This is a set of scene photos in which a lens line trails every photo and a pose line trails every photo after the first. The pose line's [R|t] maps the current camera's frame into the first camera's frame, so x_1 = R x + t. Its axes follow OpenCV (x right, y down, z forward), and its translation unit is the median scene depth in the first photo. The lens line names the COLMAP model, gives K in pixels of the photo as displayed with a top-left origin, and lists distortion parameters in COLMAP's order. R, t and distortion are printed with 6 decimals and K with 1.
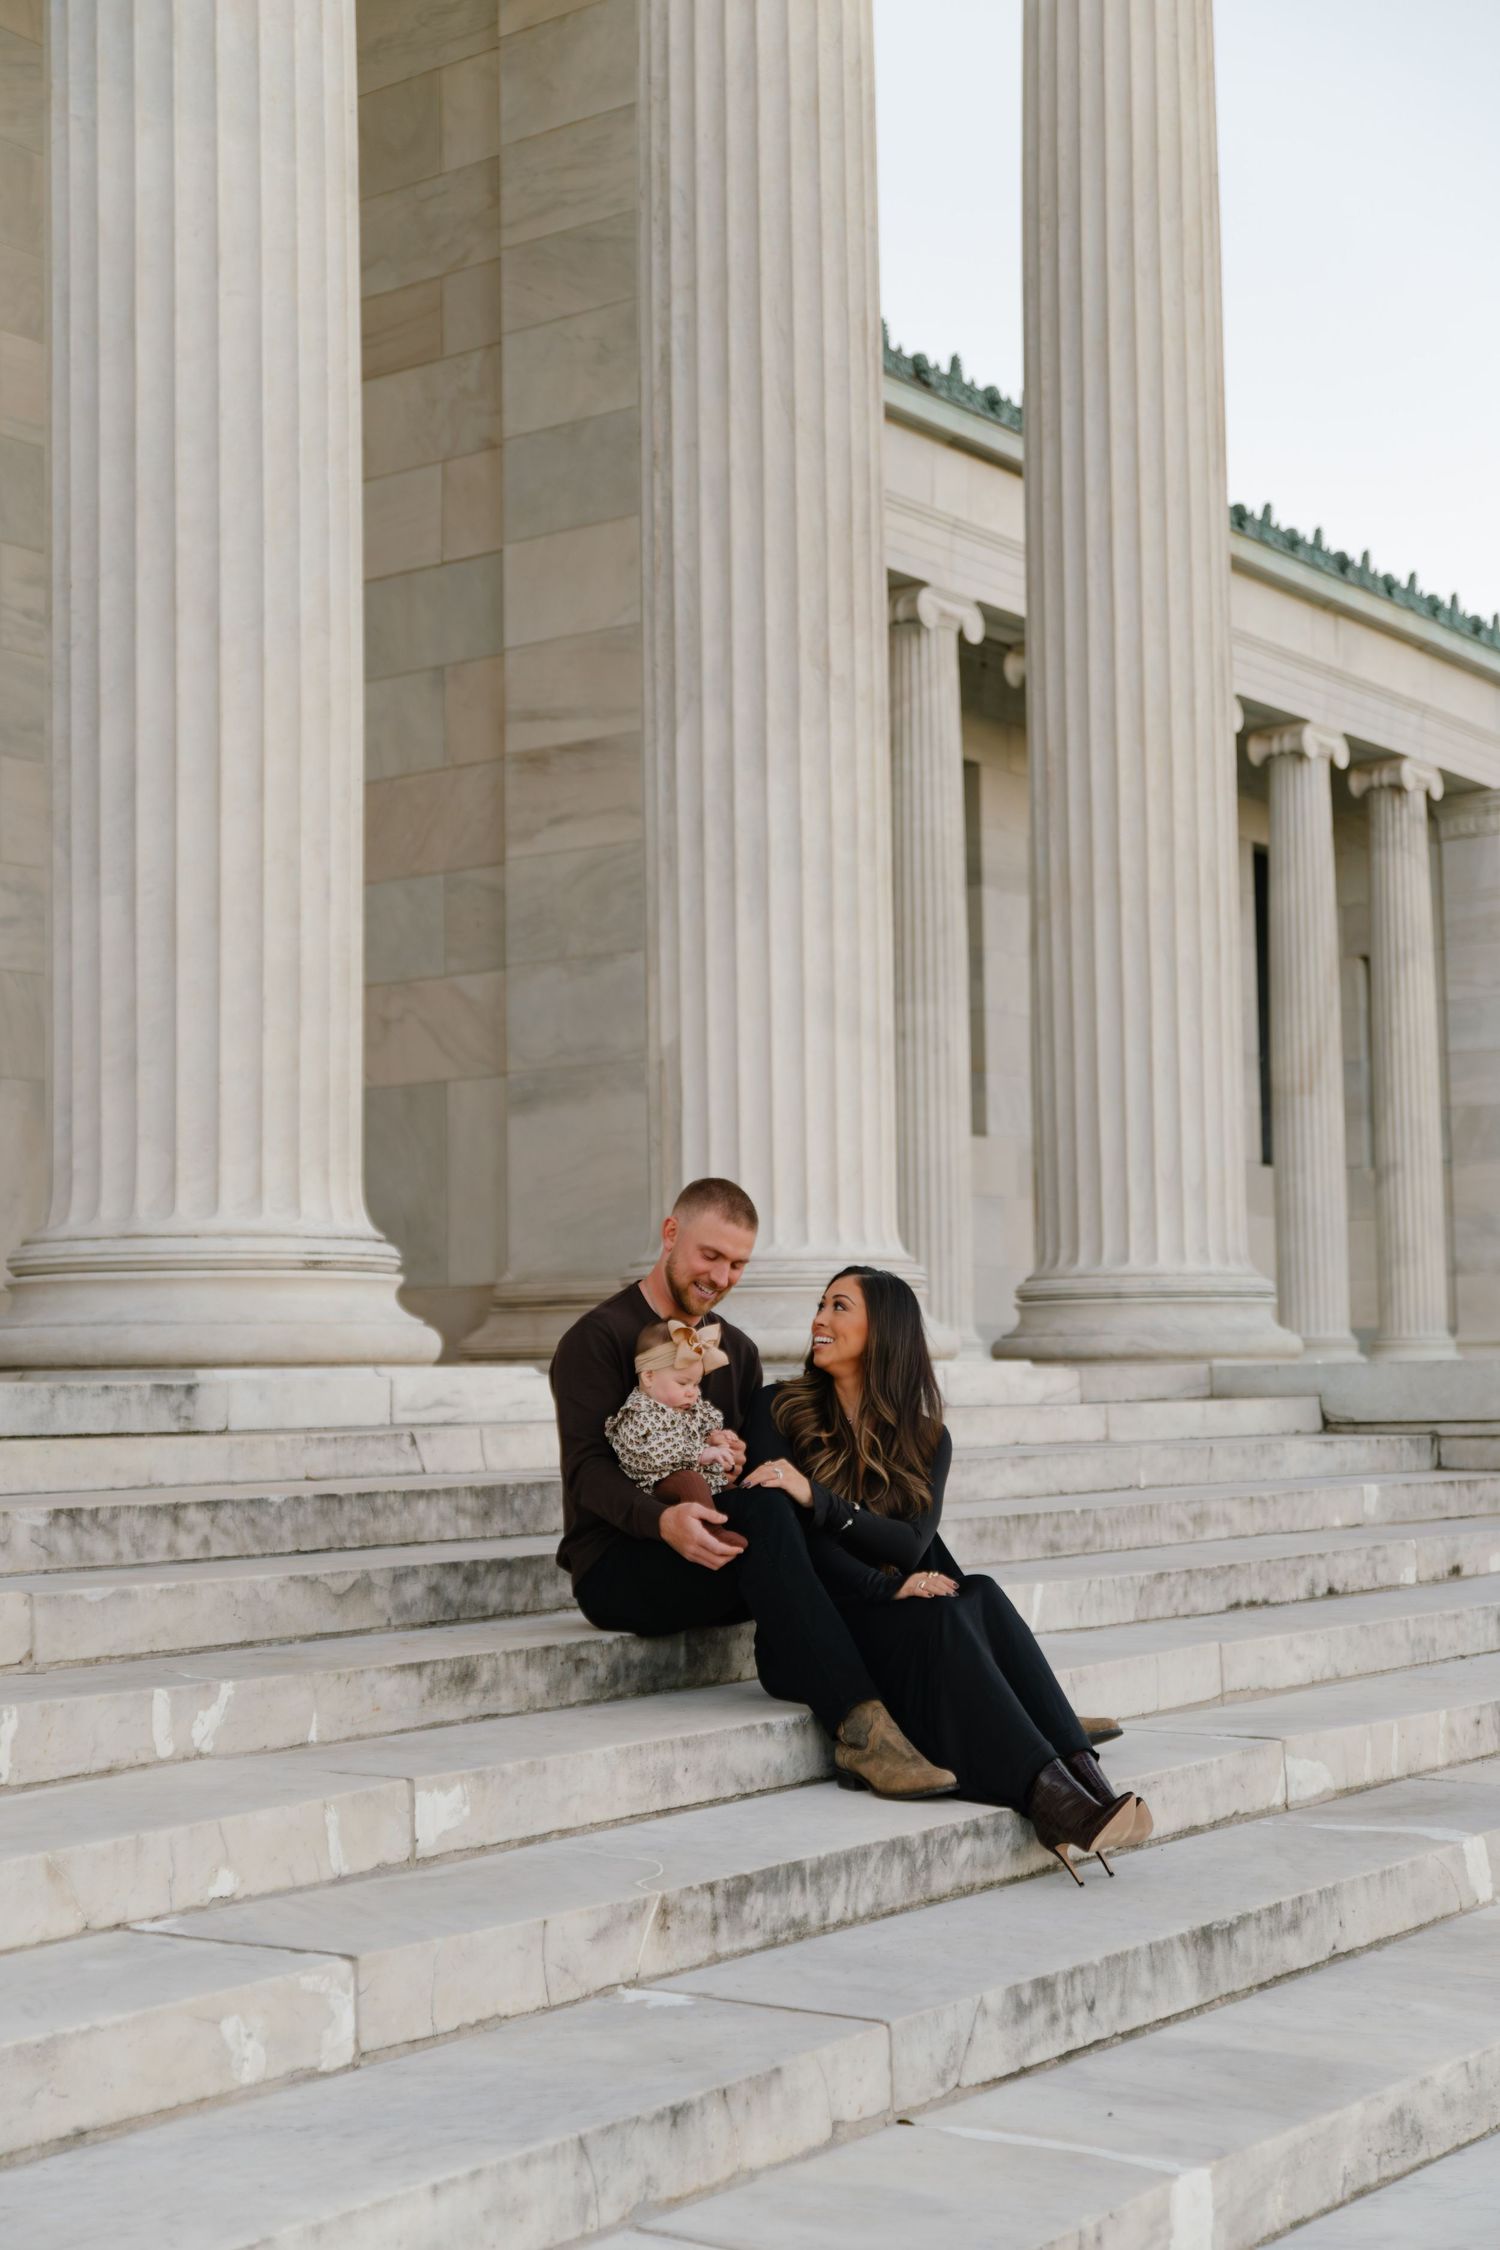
lens RADIAL K [[2974.3, 0, 750.0], [0, 2974.3, 1125.0], [0, 0, 1]] dist [0.120883, -0.007861]
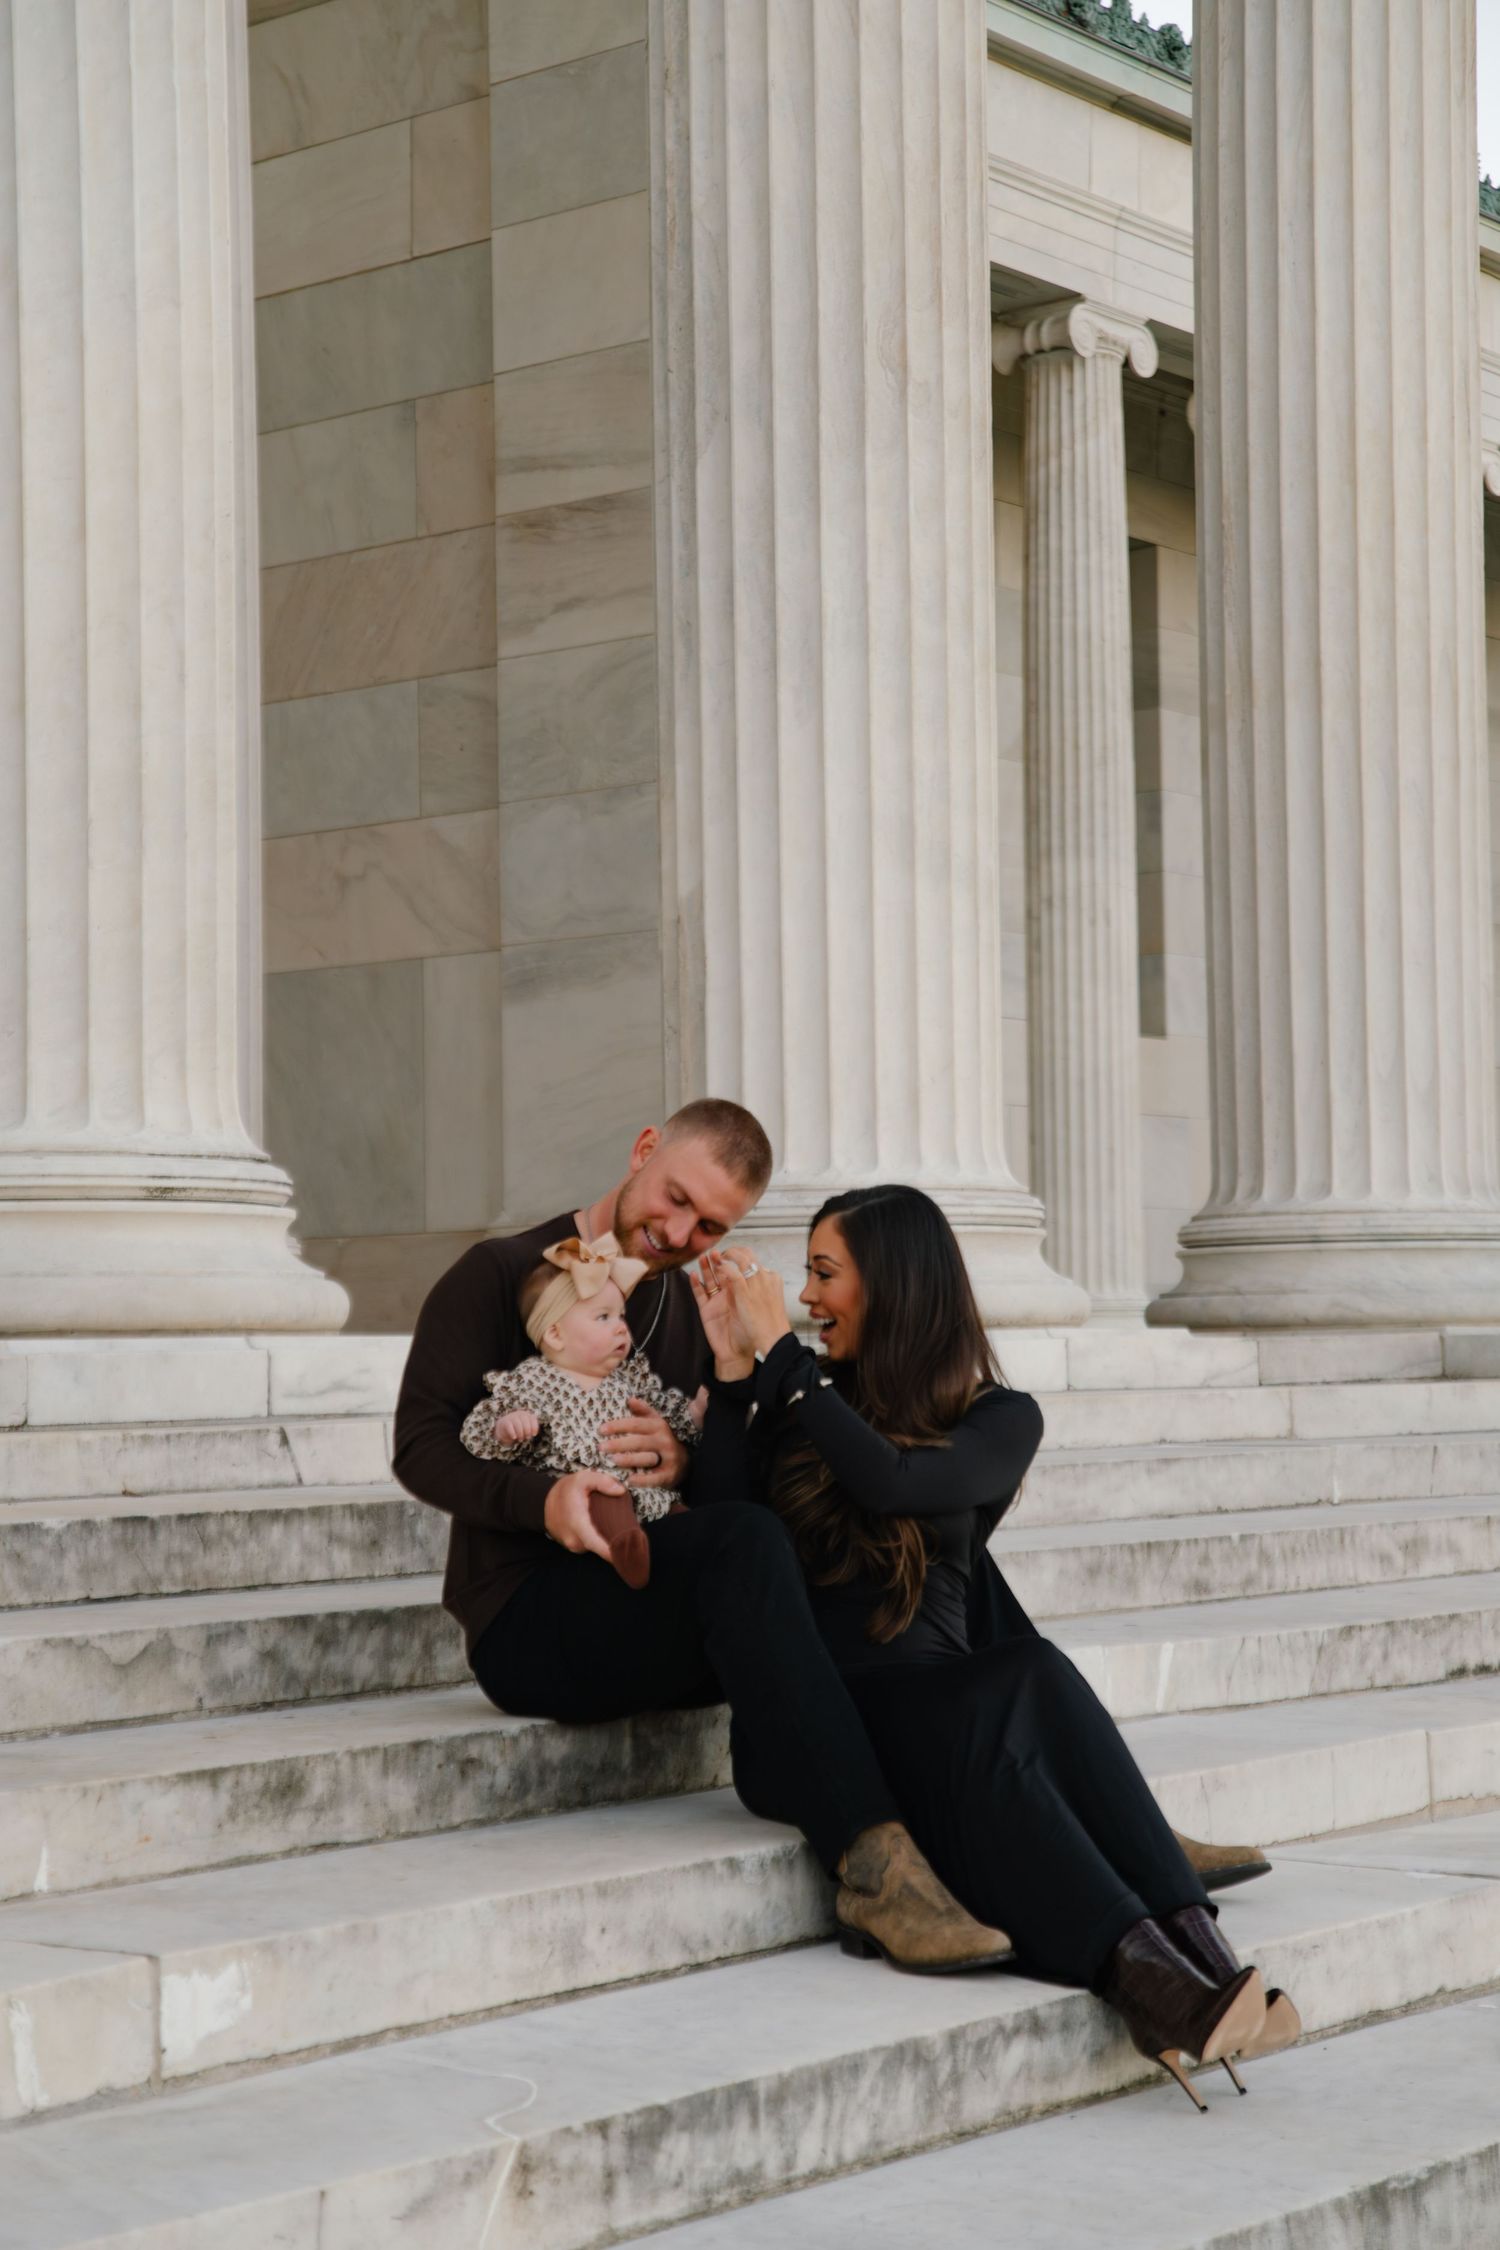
lens RADIAL K [[3764.4, 0, 750.0], [0, 3764.4, 1125.0], [0, 0, 1]] dist [0.195365, 0.234893]
pose [[0.999313, -0.004042, -0.036829, 0.027859], [0.004908, 0.999713, 0.023465, 0.009717], [0.036724, -0.023630, 0.999046, 0.098256]]
